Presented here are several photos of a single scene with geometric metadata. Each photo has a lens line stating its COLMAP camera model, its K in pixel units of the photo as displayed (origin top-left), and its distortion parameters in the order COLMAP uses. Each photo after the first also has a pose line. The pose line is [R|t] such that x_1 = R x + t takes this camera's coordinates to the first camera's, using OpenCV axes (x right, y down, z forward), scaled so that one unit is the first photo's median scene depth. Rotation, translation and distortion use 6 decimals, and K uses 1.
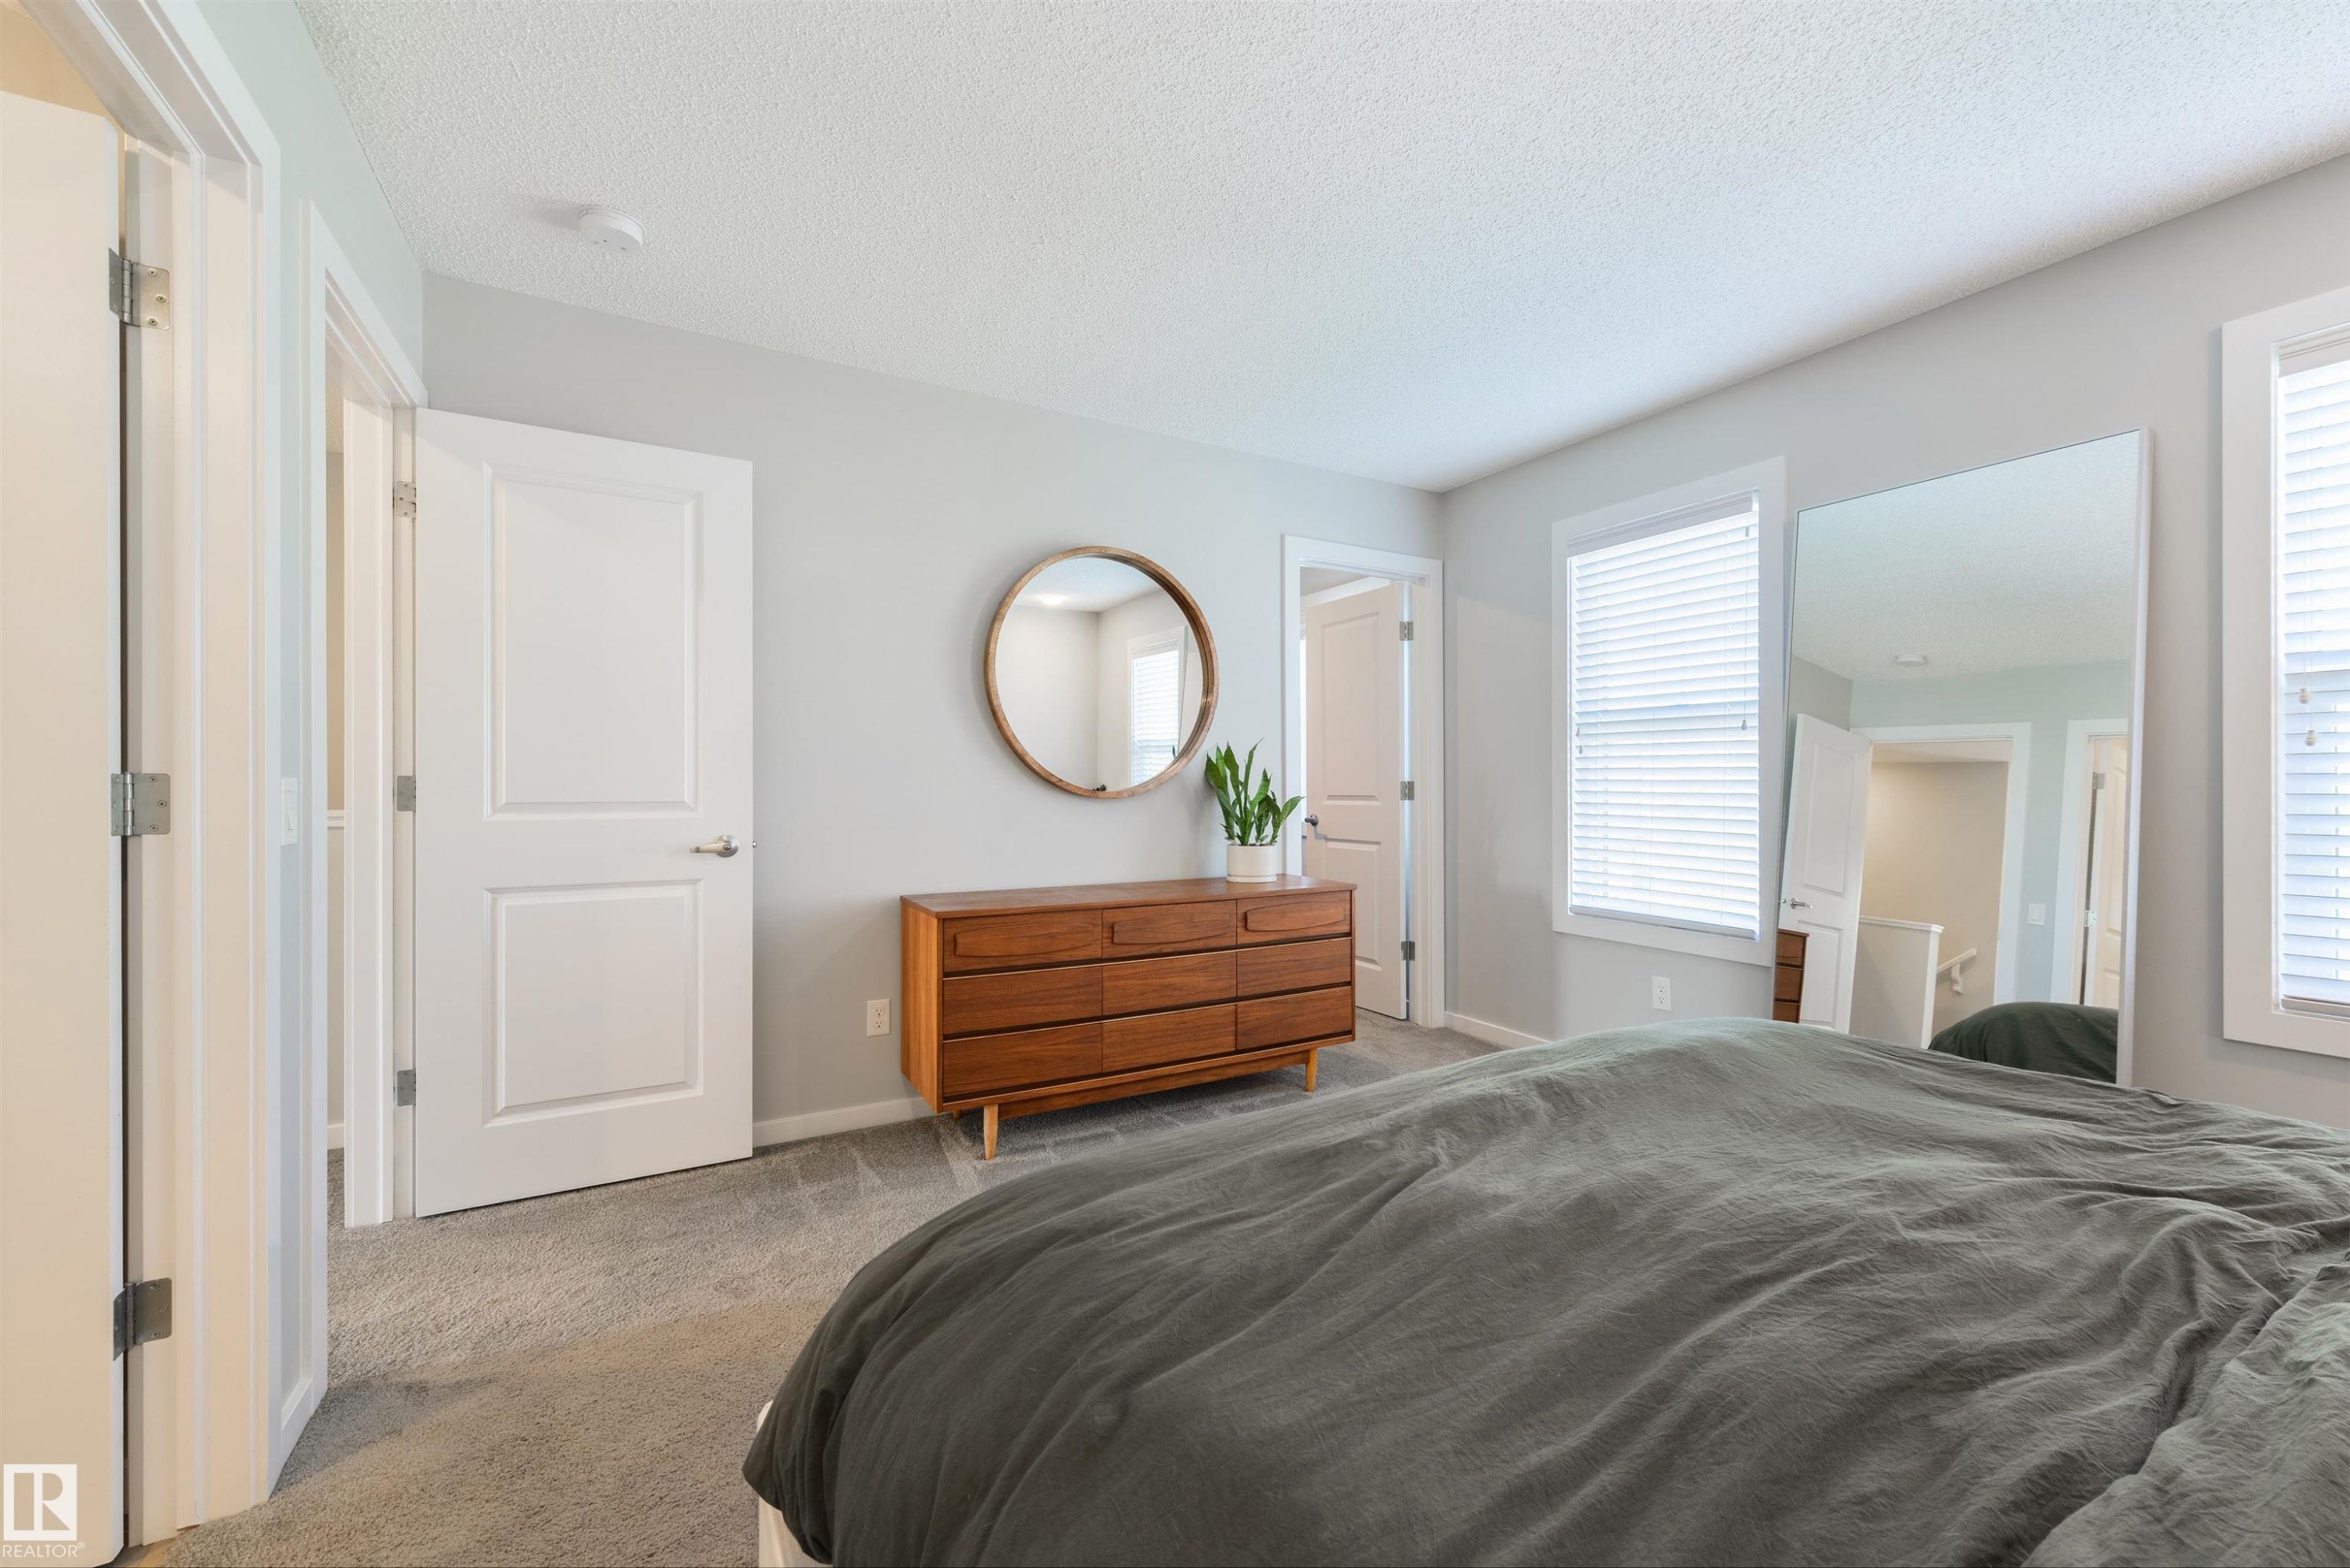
lens RADIAL K [[926.7, 0, 1186.7], [0, 926.7, 782.7], [0, 0, 1]] dist [0.000716, -0.000162]
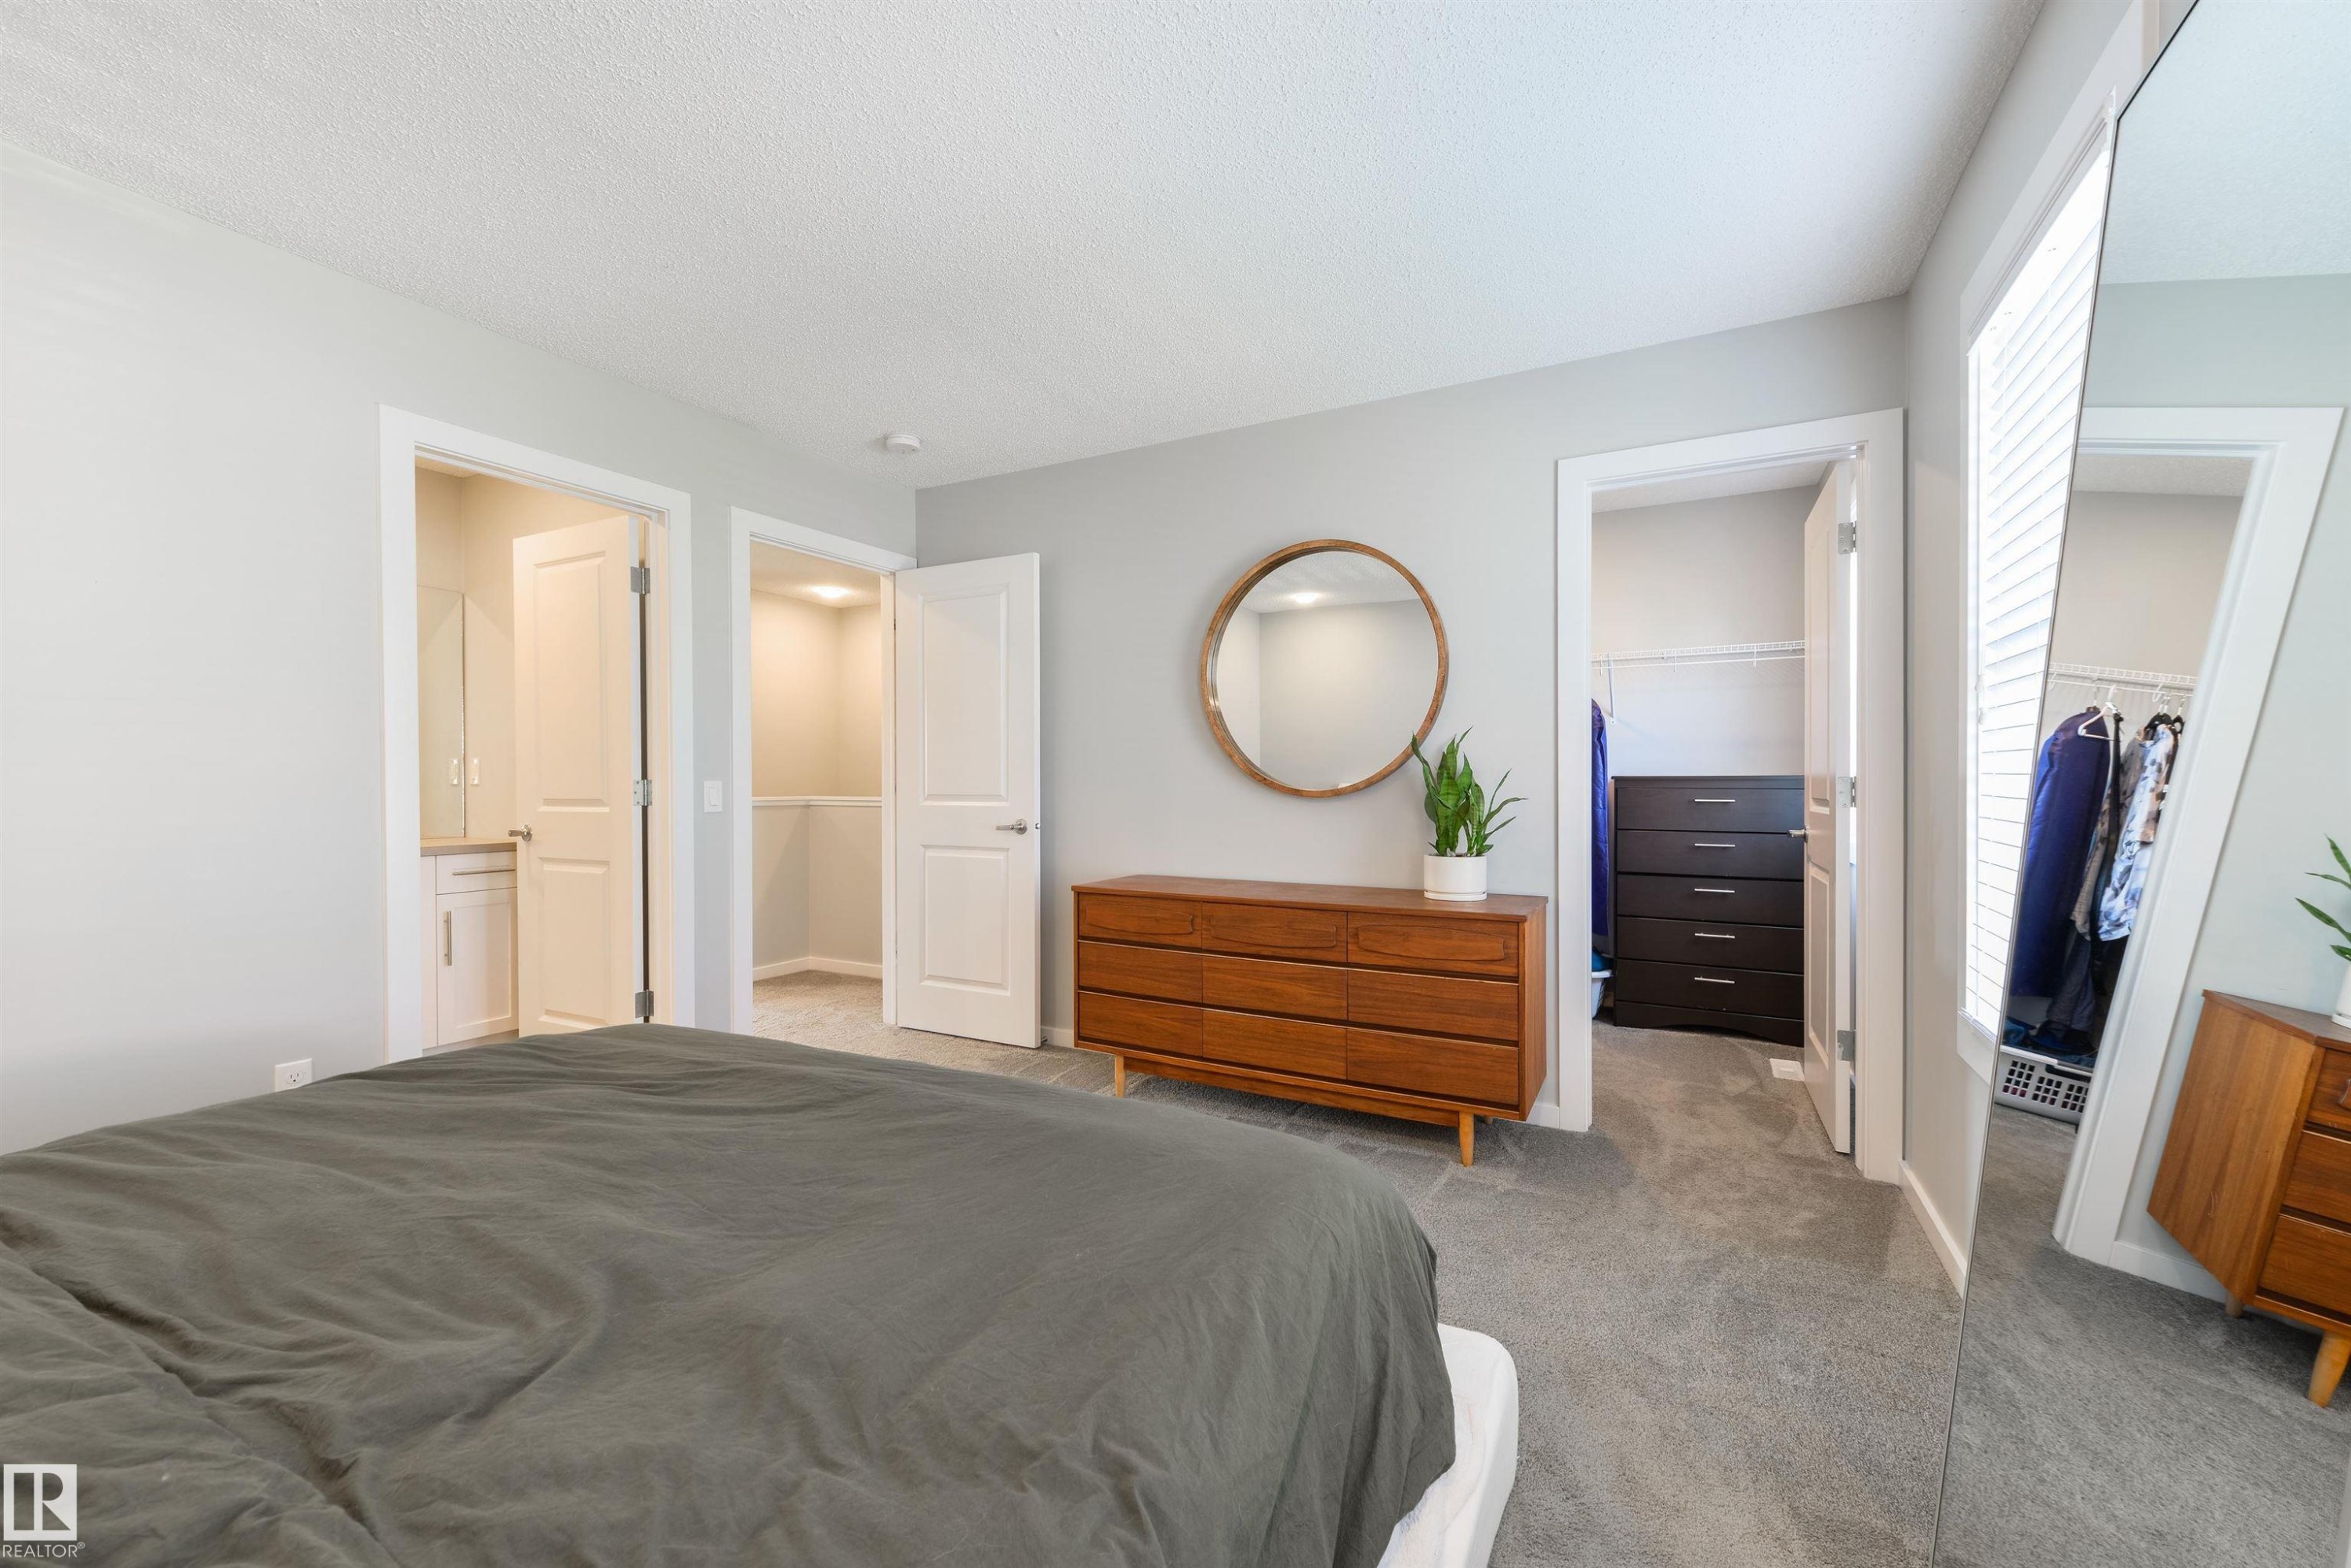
lens RADIAL K [[927.1, 0, 1187.3], [0, 927.1, 788.2], [0, 0, 1]] dist [0.000716, -0.000162]
pose [[0.532612, 0.004688, -0.846347, 0.759296], [0.003034, 0.999968, 0.007449, -0.000452], [0.846354, -0.006535, 0.532580, 0.409330]]
